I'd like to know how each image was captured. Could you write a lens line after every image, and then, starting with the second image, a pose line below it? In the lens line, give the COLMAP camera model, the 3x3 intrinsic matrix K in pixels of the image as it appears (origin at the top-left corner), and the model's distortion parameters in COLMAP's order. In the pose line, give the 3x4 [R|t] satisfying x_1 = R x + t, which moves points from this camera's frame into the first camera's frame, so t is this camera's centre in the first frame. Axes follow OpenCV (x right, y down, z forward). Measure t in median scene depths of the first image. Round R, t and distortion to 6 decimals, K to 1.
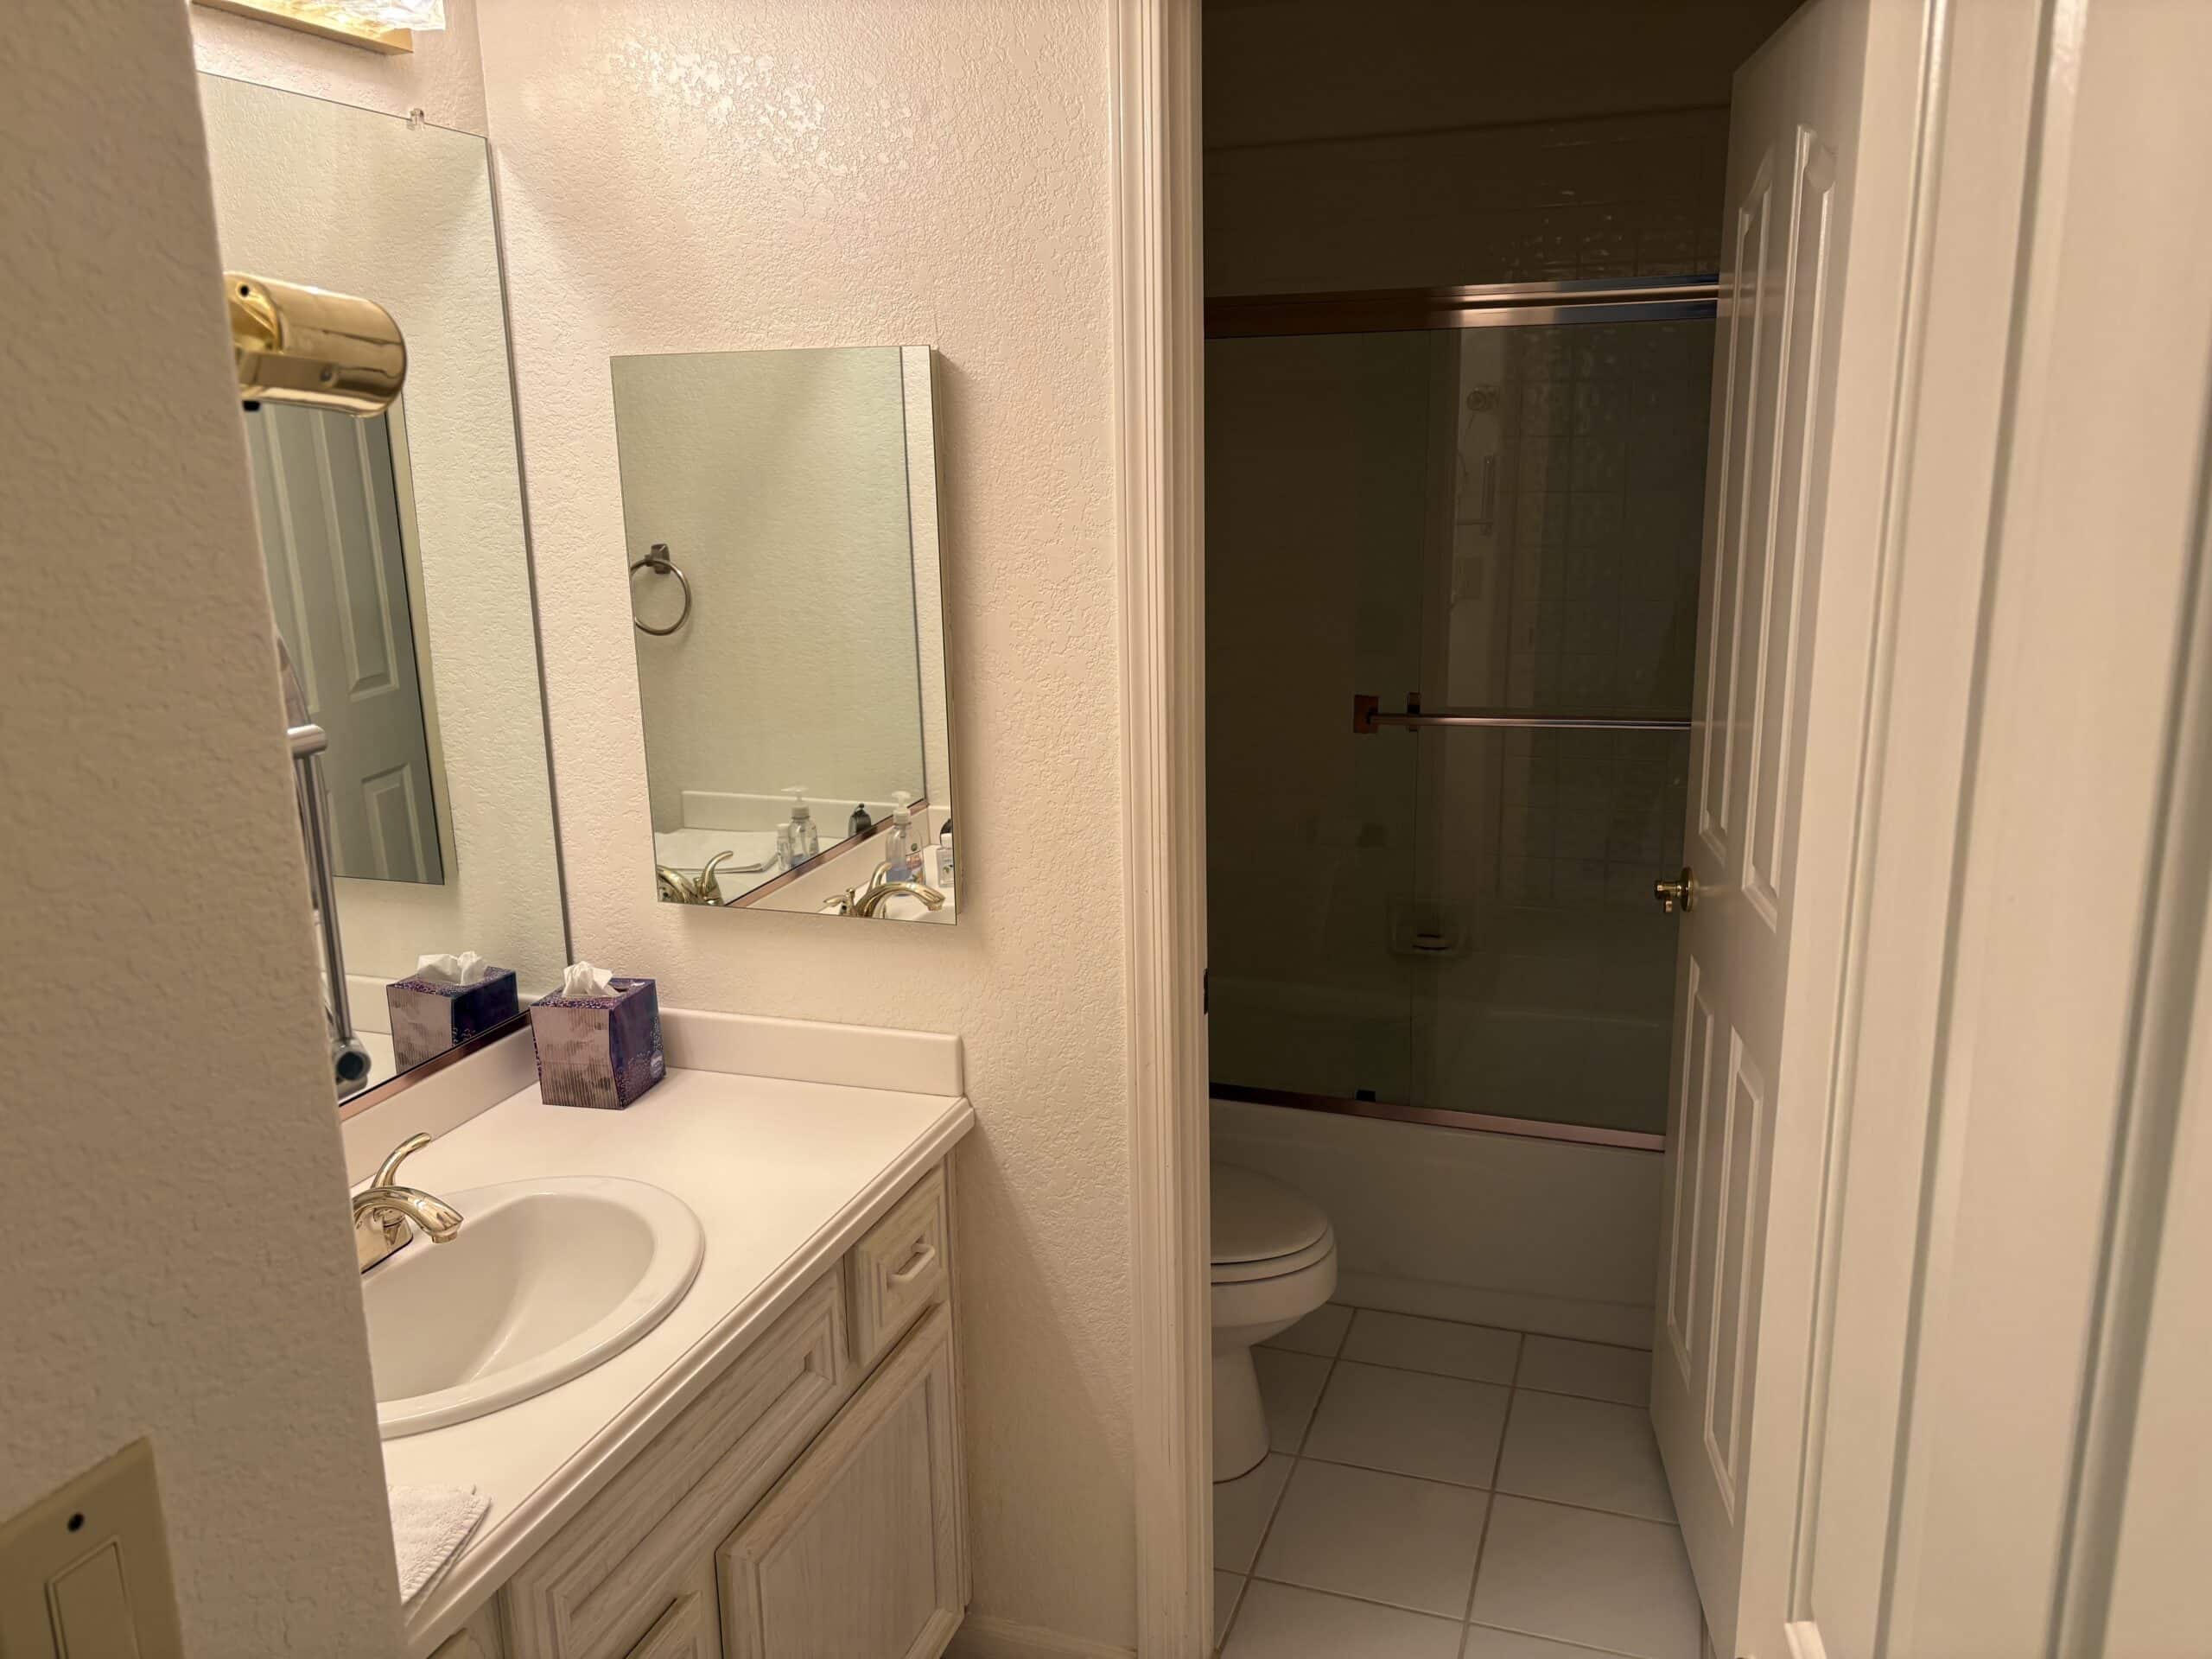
lens RADIAL K [[1686.7, 0, 1106.0], [0, 1686.7, 829.5], [0, 0, 1]] dist [0.339027, 0.000144]
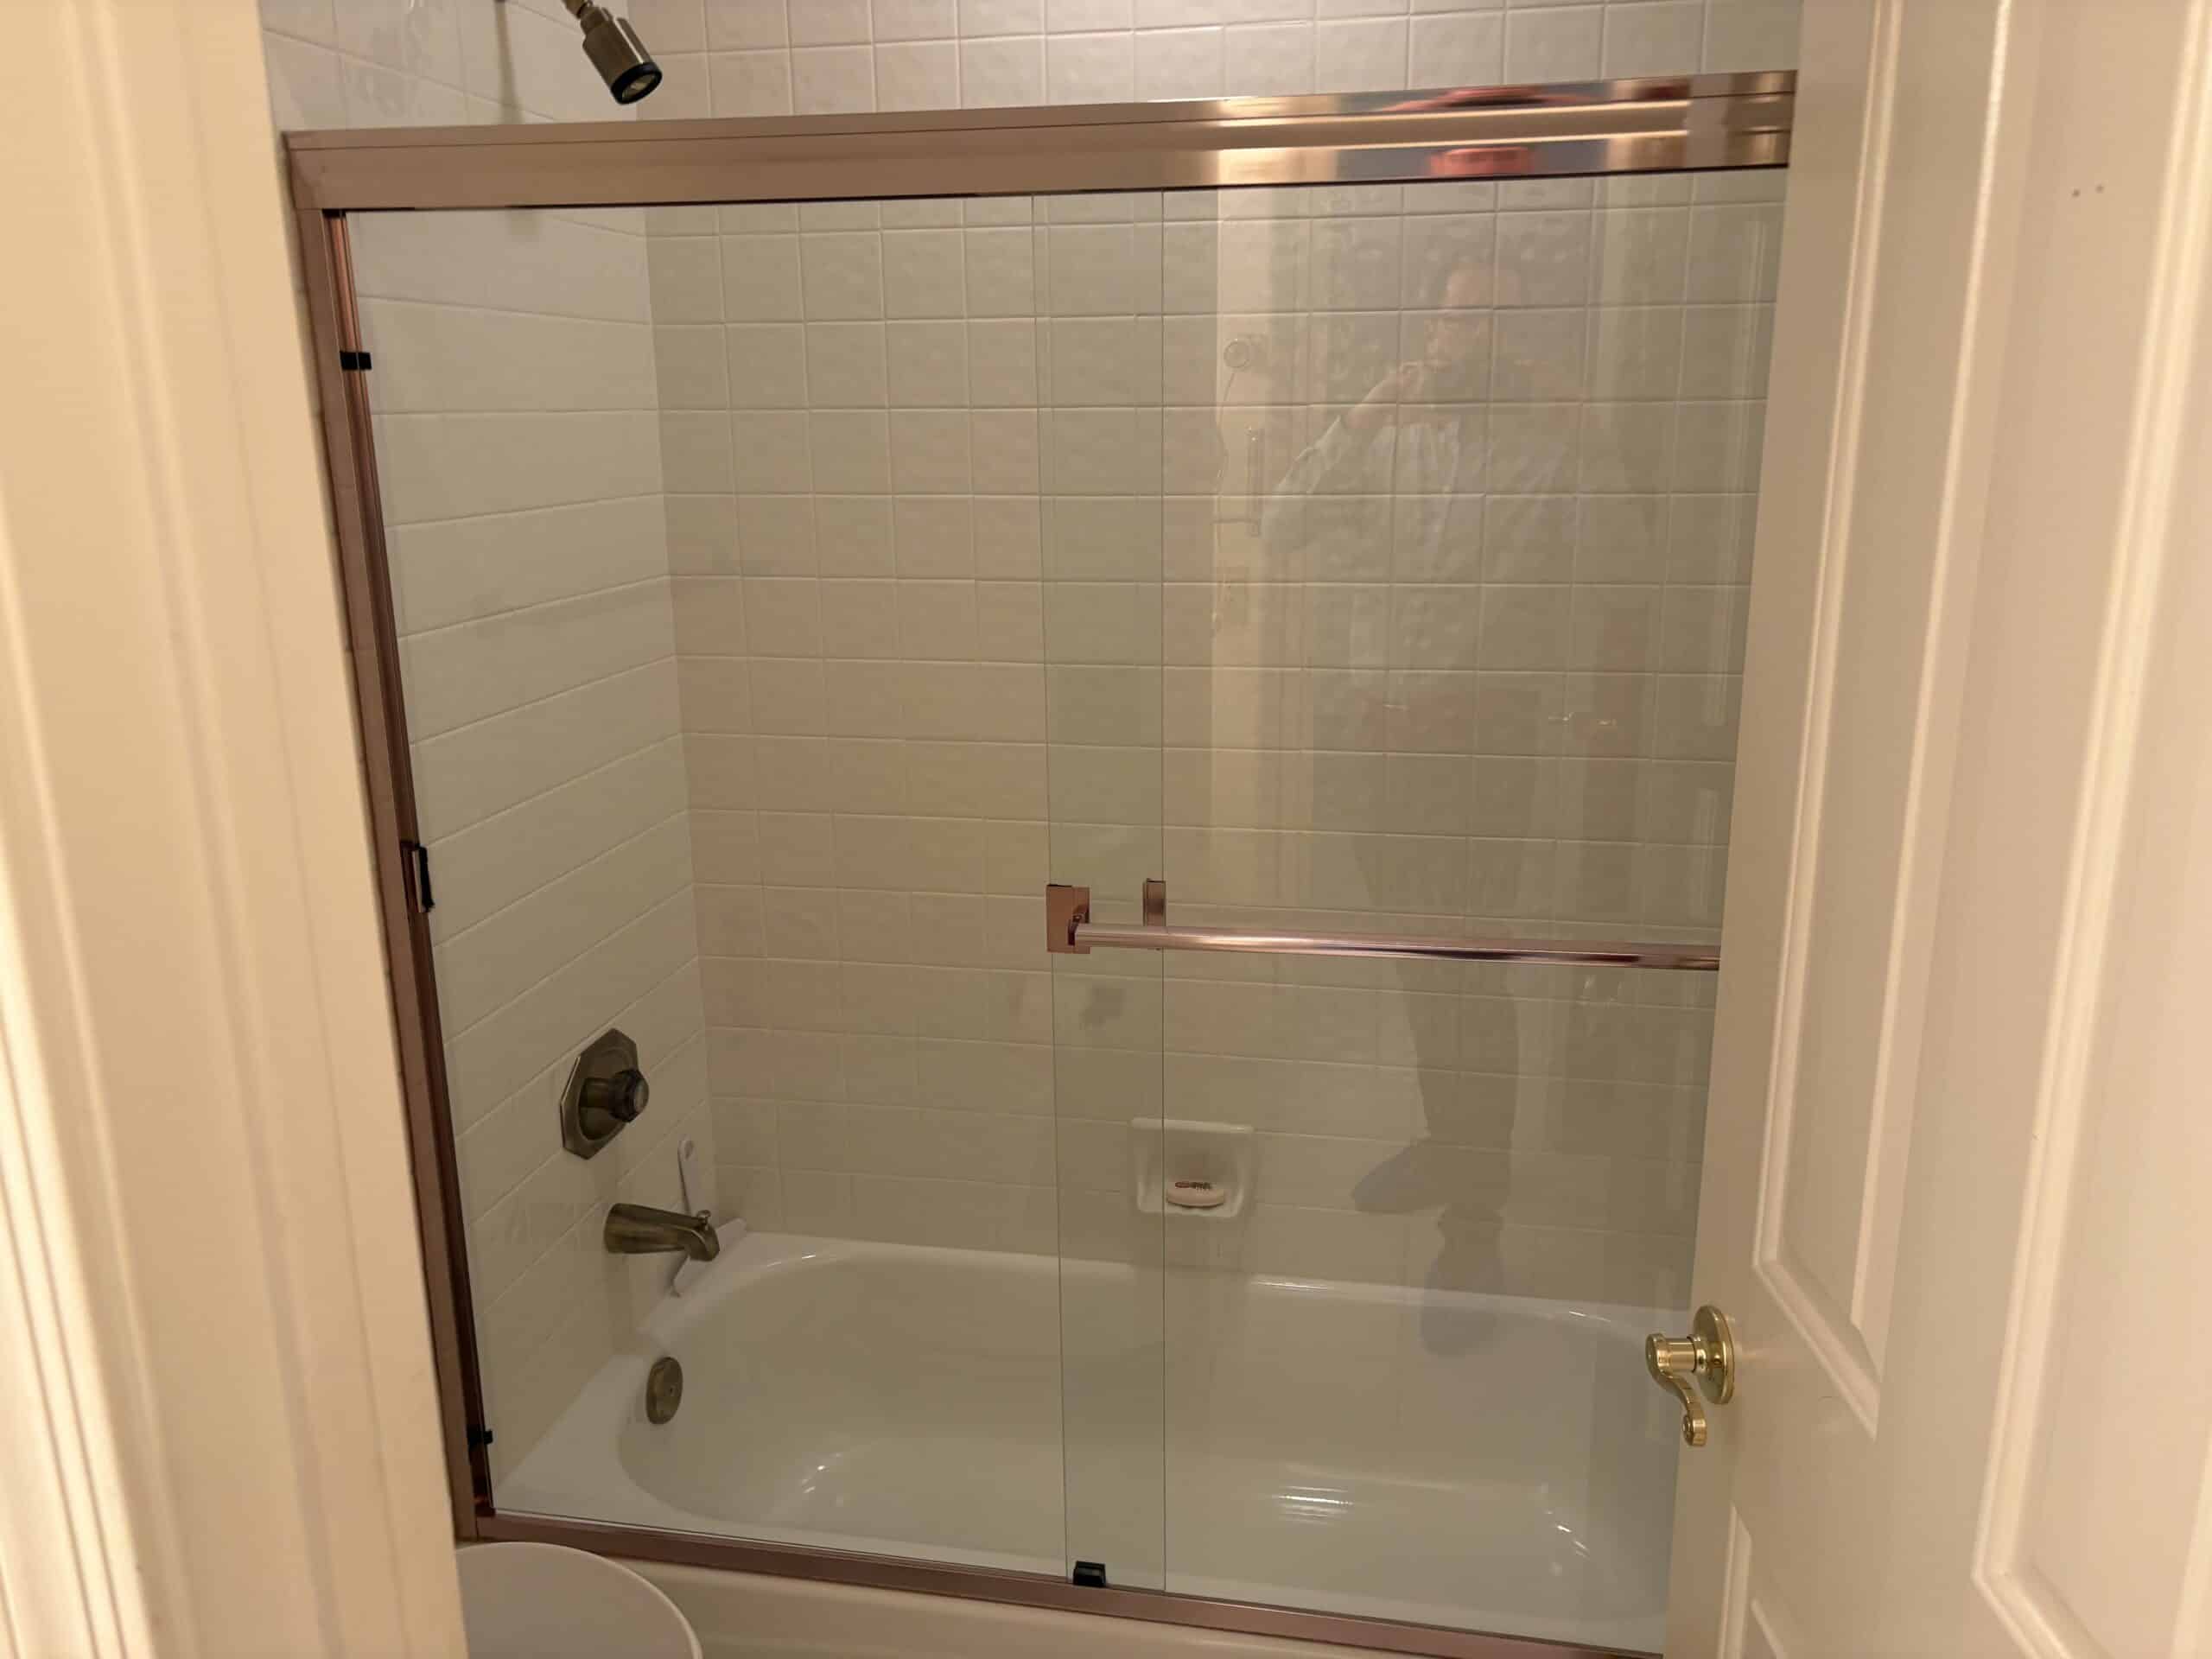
lens RADIAL K [[1686.7, 0, 1106.0], [0, 1686.7, 829.5], [0, 0, 1]] dist [0.339027, 0.000144]
pose [[0.991028, -0.026494, 0.131003, 0.094604], [0.024008, 0.999501, 0.020524, -0.106753], [-0.131481, -0.017195, 0.991169, 0.464836]]
